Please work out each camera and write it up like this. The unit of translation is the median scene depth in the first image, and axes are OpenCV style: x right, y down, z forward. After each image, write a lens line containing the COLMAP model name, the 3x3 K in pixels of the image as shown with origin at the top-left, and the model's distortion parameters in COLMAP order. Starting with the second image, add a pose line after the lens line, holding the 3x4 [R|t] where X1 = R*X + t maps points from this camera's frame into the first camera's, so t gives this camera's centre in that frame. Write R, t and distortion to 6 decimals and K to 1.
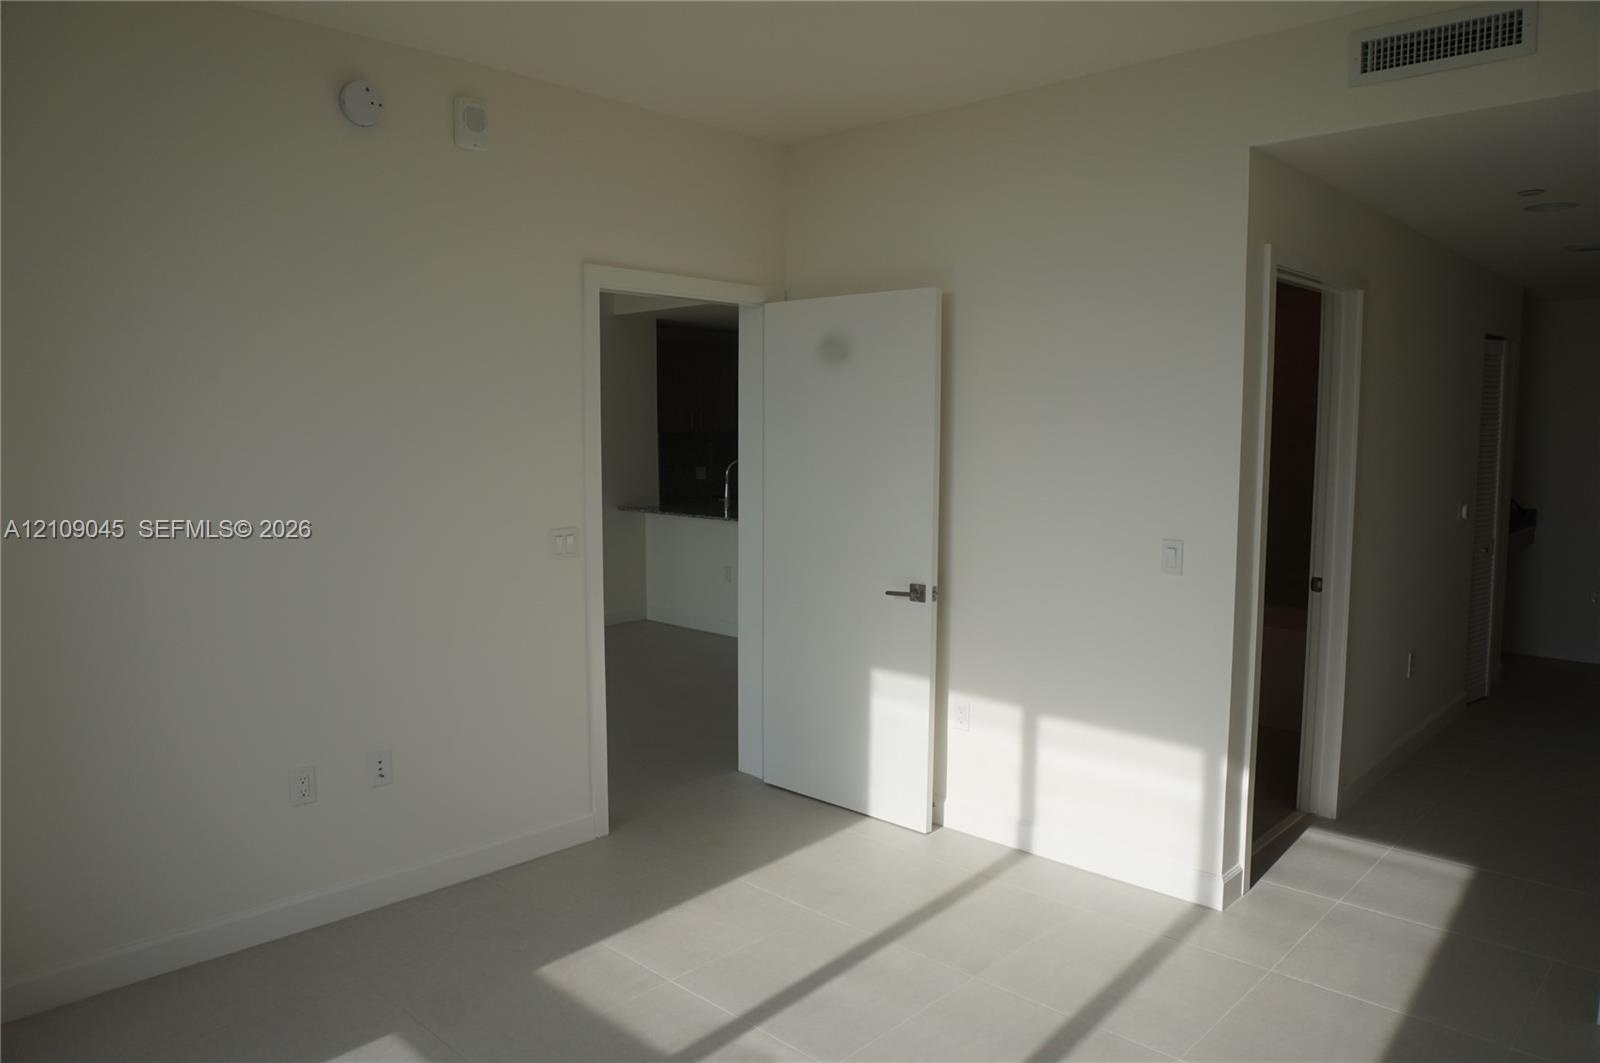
lens RADIAL K [[1085.6, 0, 805.4], [0, 1085.6, 532.7], [0, 0, 1]] dist [-0.067590, 0.030924]
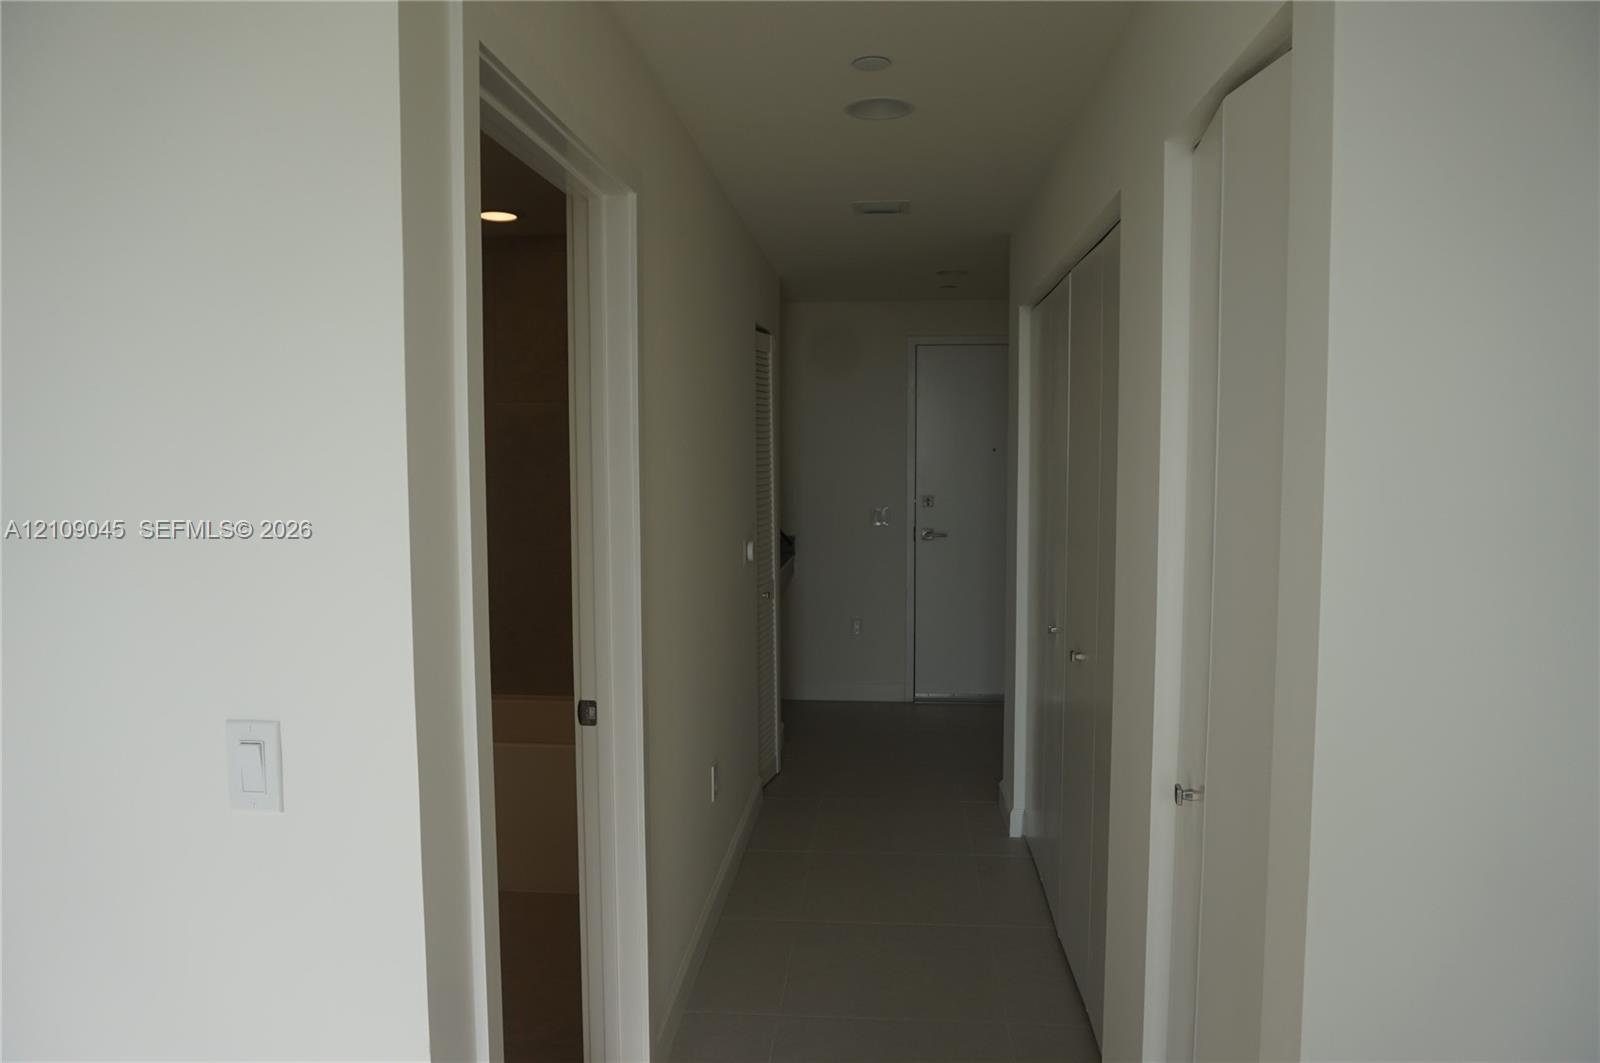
lens RADIAL K [[1085.6, 0, 802.7], [0, 1085.6, 529.4], [0, 0, 1]] dist [-0.067590, 0.030924]
pose [[0.780514, -0.049039, 0.623212, 0.238645], [0.066165, 0.997799, -0.004352, -0.042726], [-0.621627, 0.044632, 0.782040, 0.530663]]
